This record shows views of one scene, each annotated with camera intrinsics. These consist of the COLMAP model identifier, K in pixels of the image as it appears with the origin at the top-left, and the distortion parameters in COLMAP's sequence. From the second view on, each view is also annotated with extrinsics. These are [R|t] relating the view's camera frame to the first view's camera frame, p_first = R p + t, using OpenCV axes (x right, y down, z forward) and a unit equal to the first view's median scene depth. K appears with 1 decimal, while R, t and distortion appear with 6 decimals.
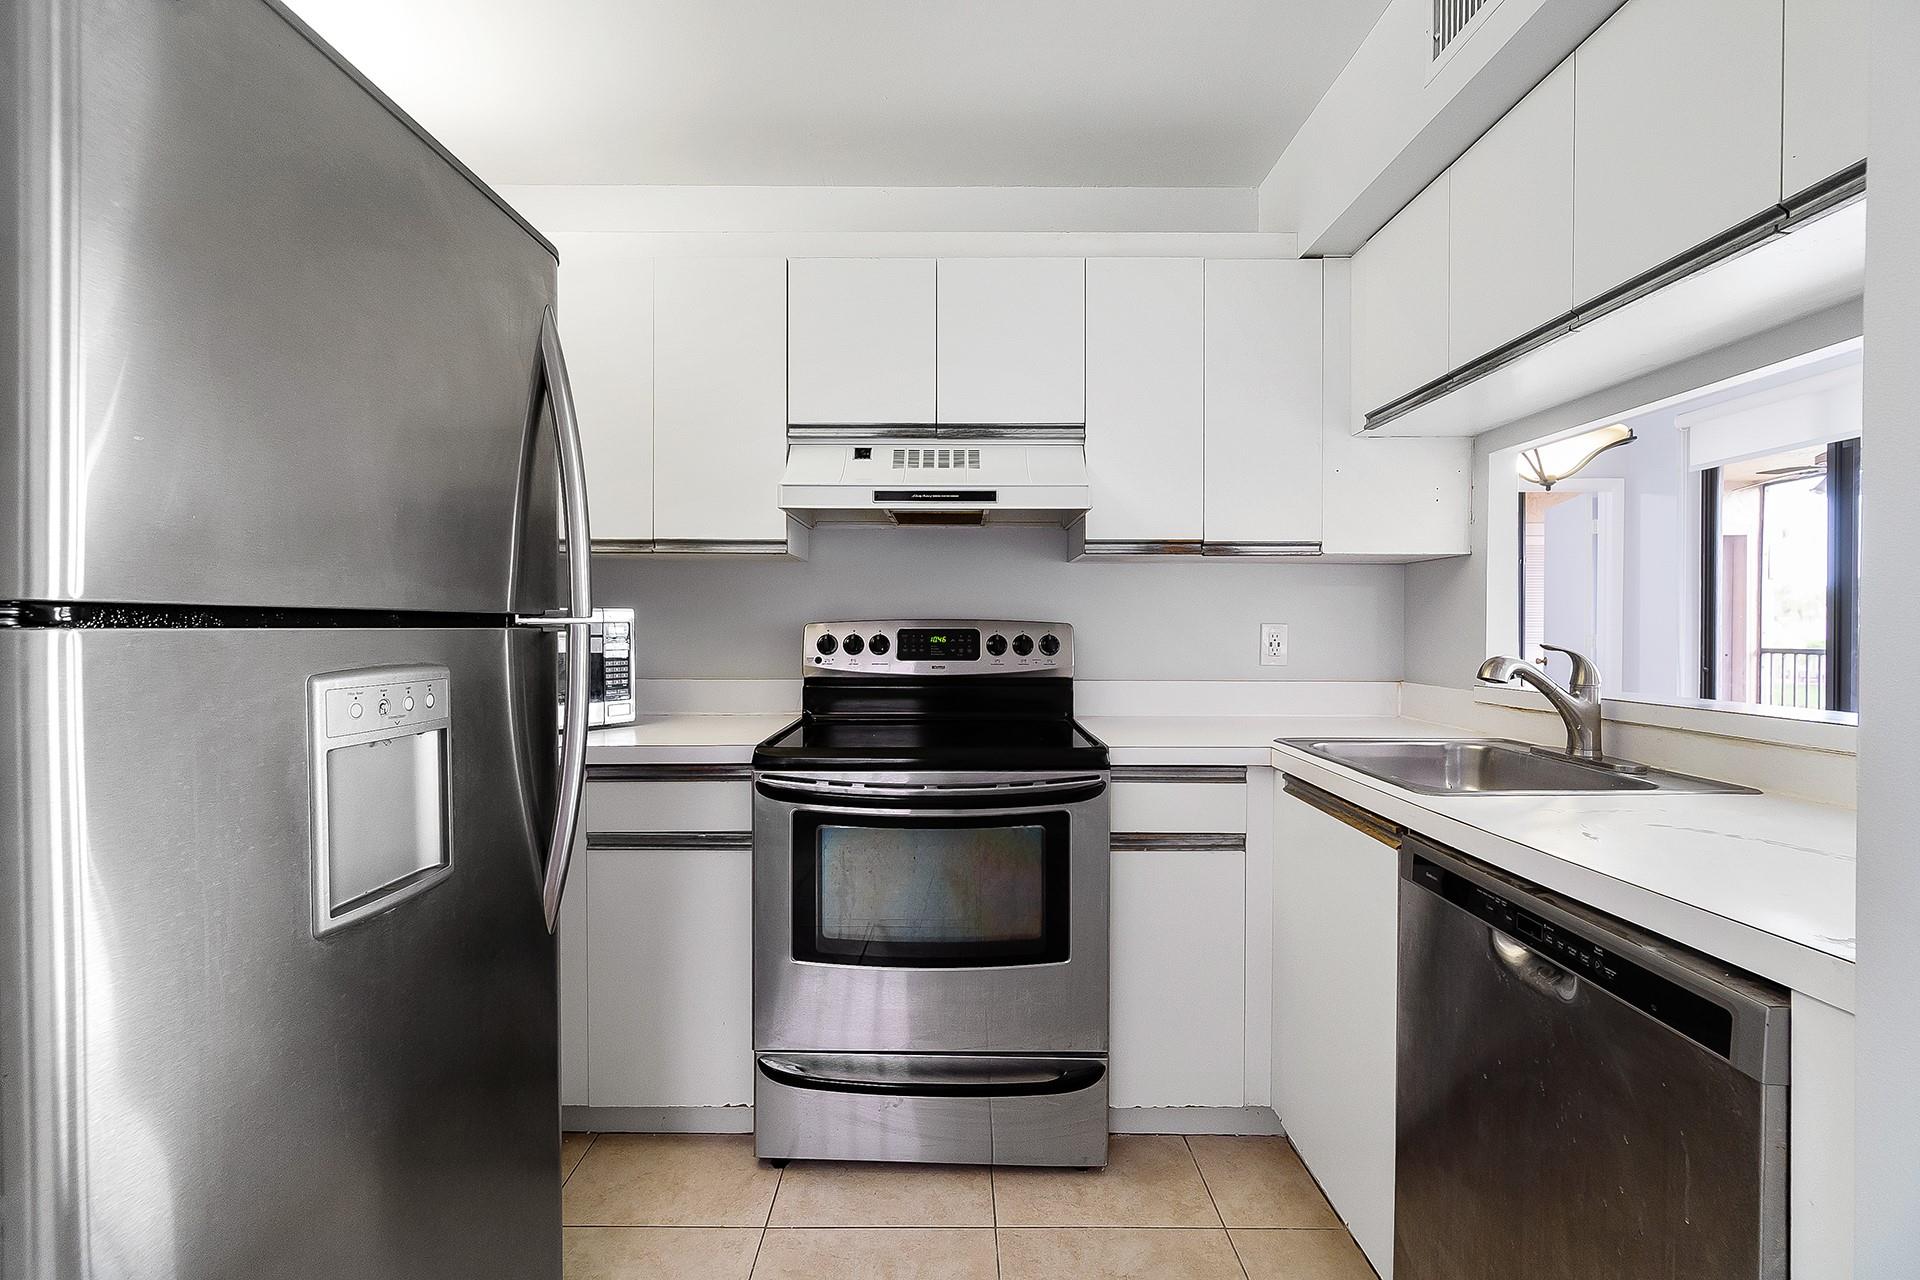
lens RADIAL K [[830.4, 0, 954.4], [0, 830.4, 636.8], [0, 0, 1]] dist [-0.002347, -0.000192]
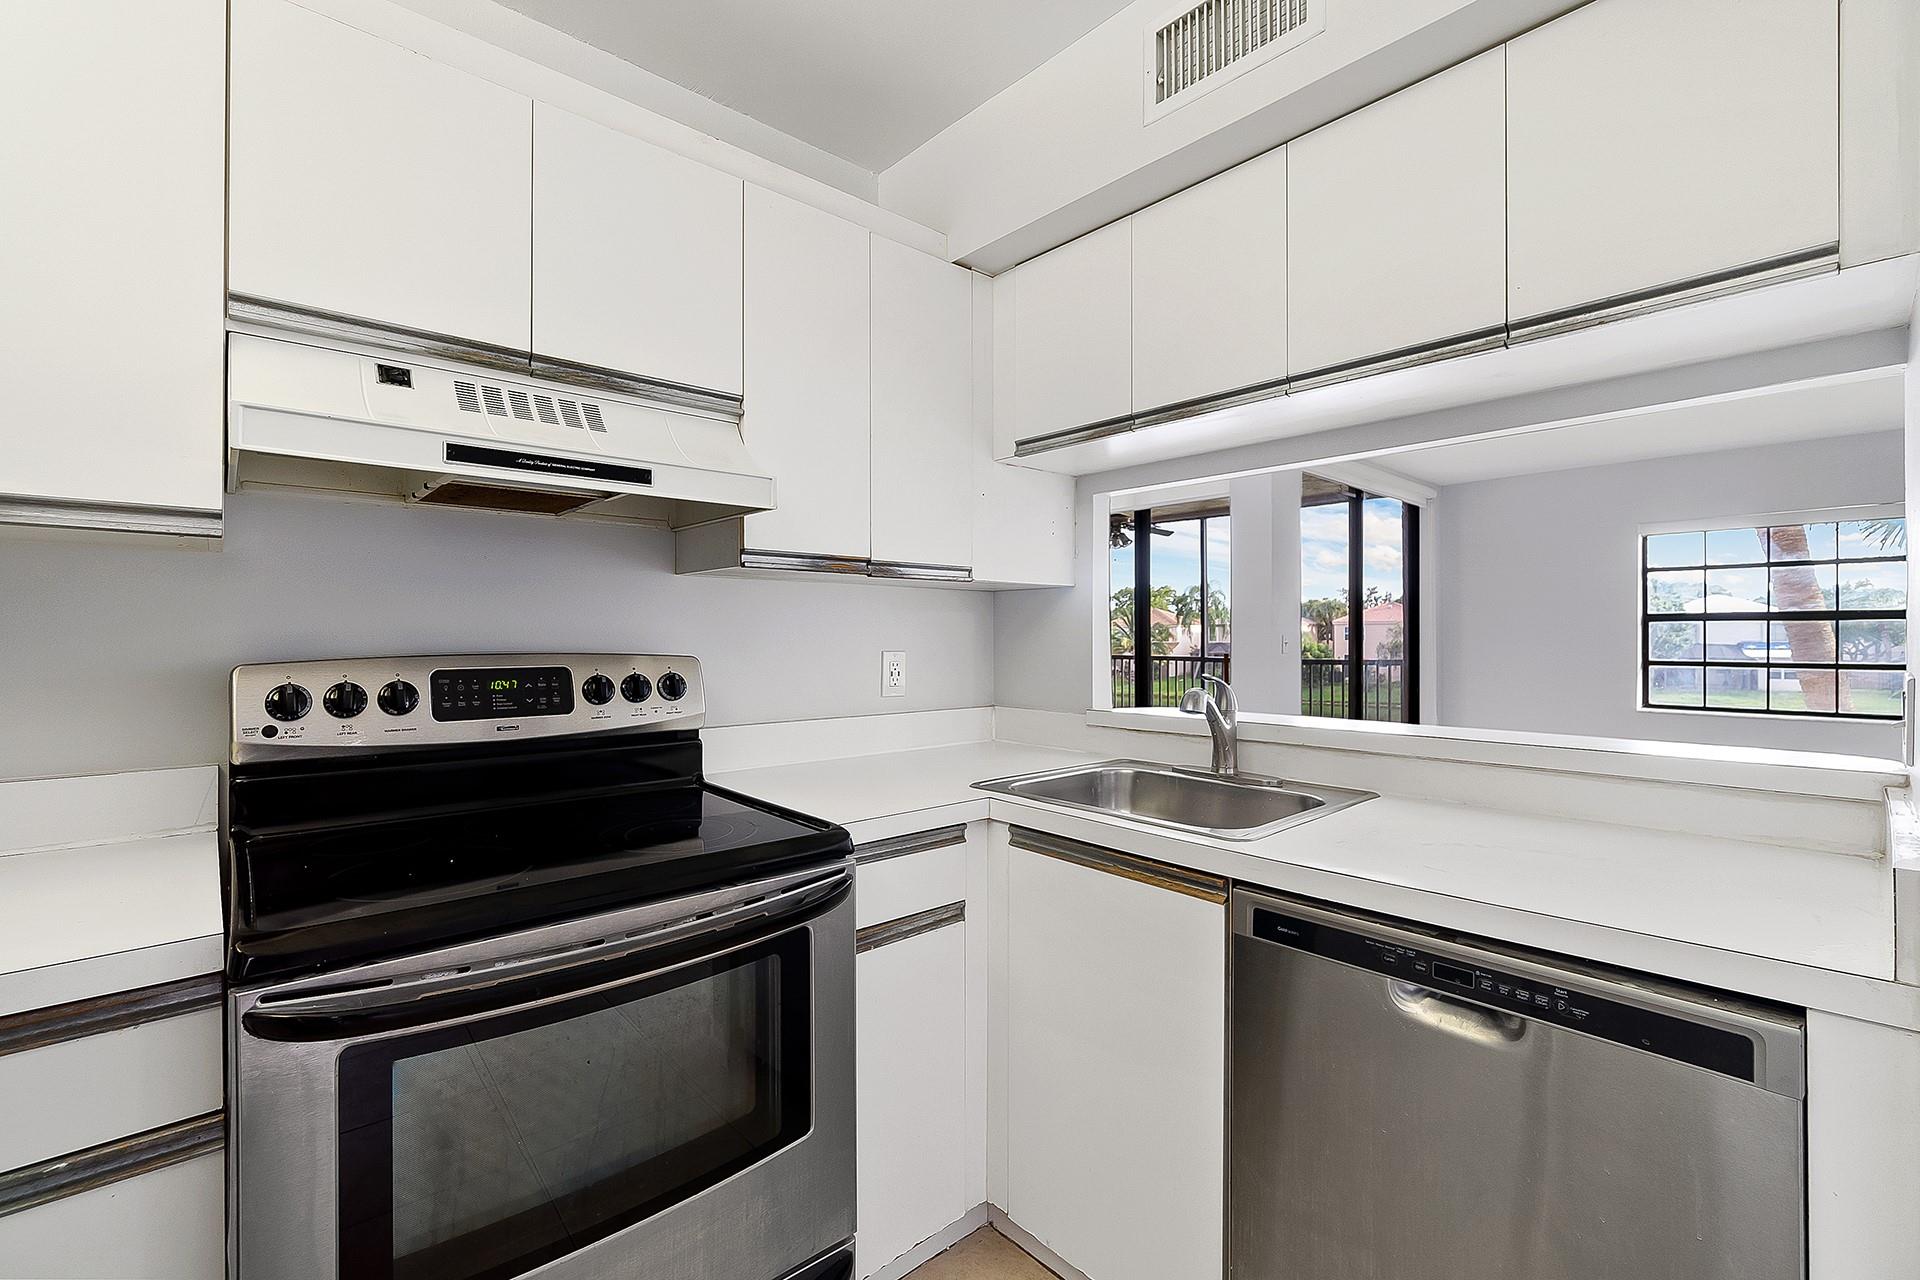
lens RADIAL K [[834.5, 0, 951.6], [0, 834.5, 633.3], [0, 0, 1]] dist [-0.001905, -0.000116]
pose [[0.747390, -0.000587, 0.664386, -0.211080], [0.009675, 0.999903, -0.010000, -0.030071], [-0.664315, 0.013902, 0.747323, 0.306864]]
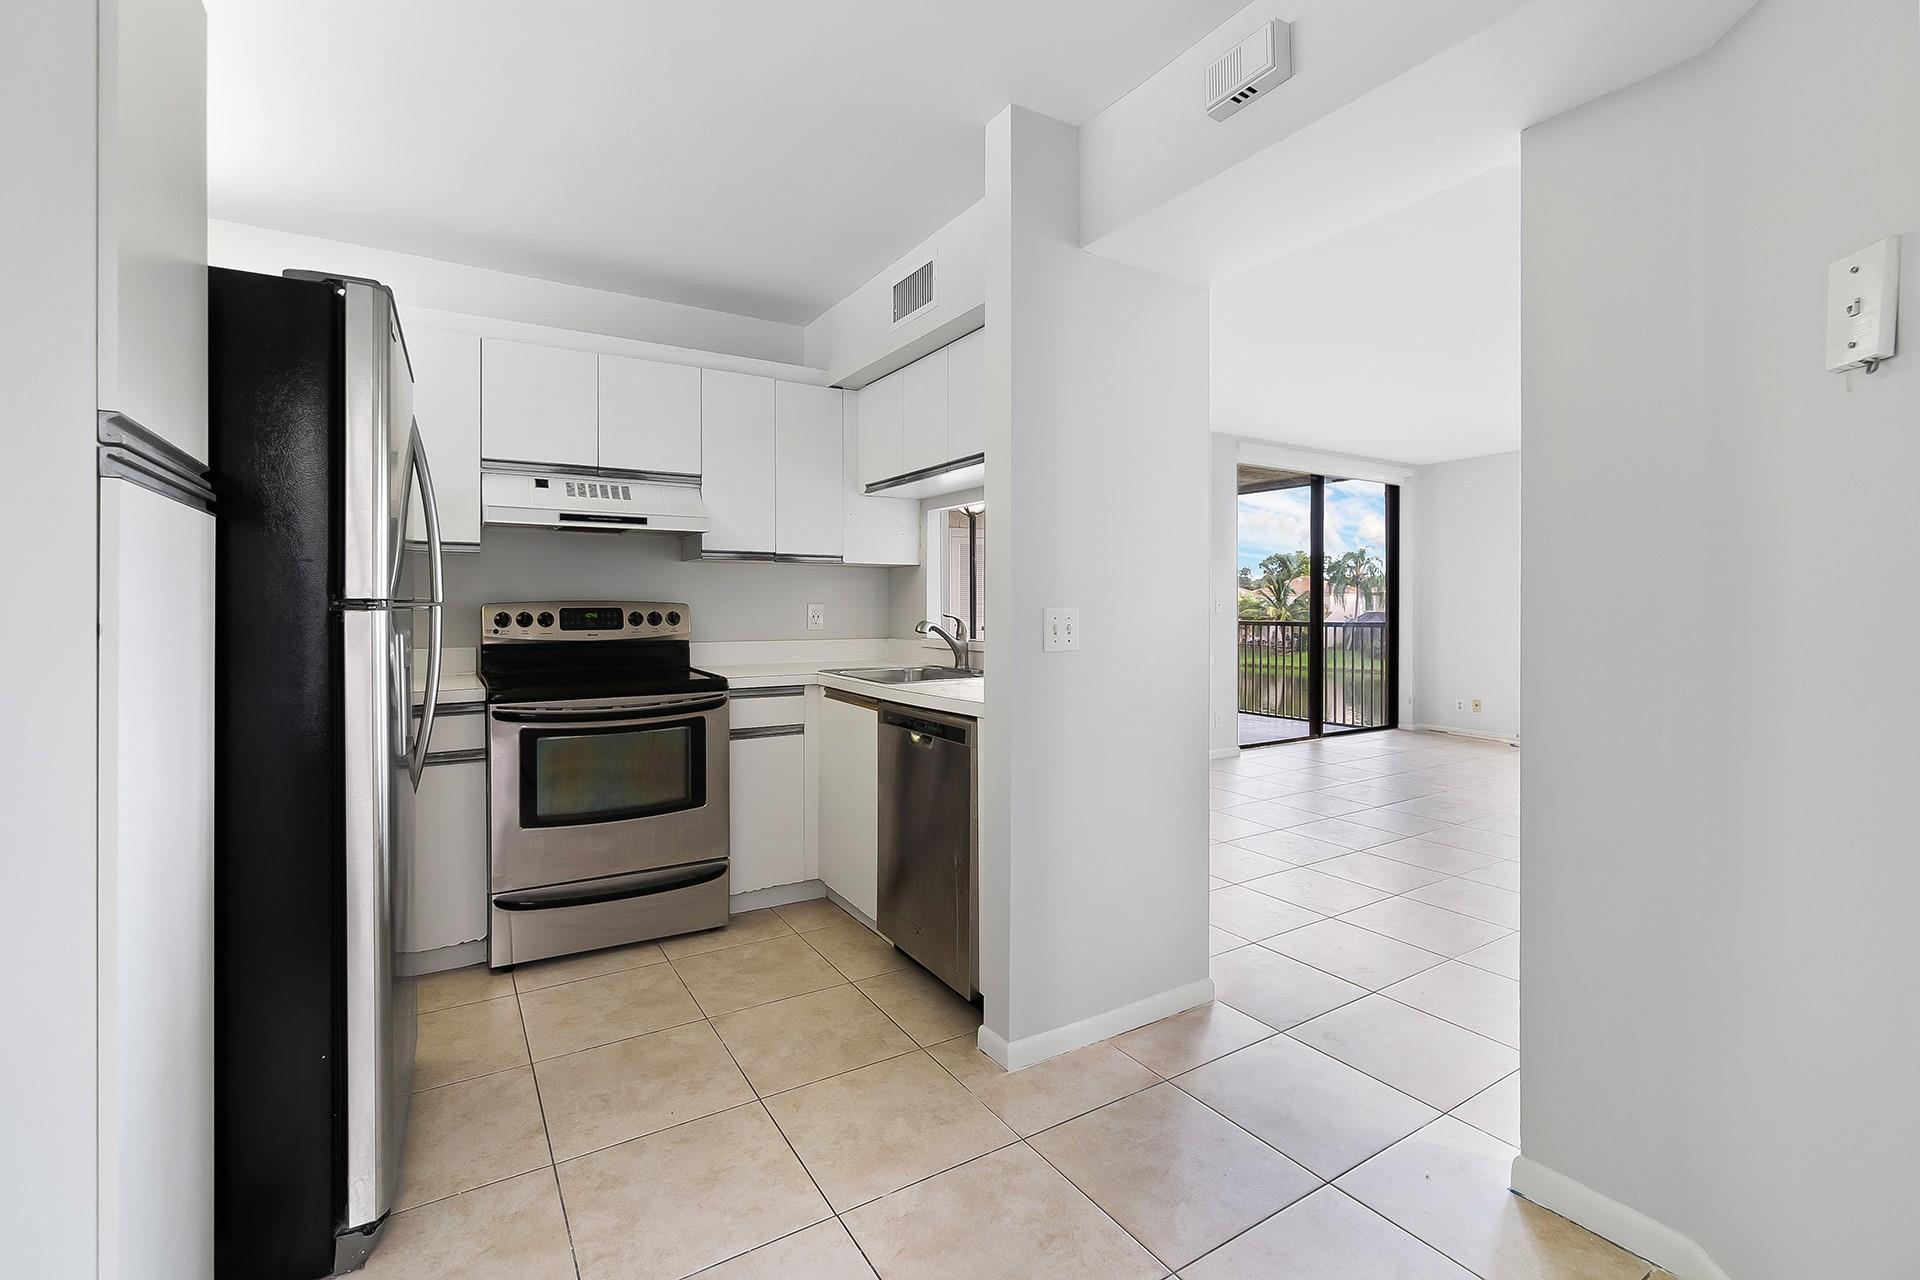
lens RADIAL K [[852.0, 0, 962.8], [0, 852.0, 612.2], [0, 0, 1]] dist [0.000179, 0.000029]
pose [[0.848371, -0.006190, 0.529365, -0.275627], [0.007565, 0.999971, -0.000432, 0.003736], [-0.529348, 0.004371, 0.848394, -0.615175]]
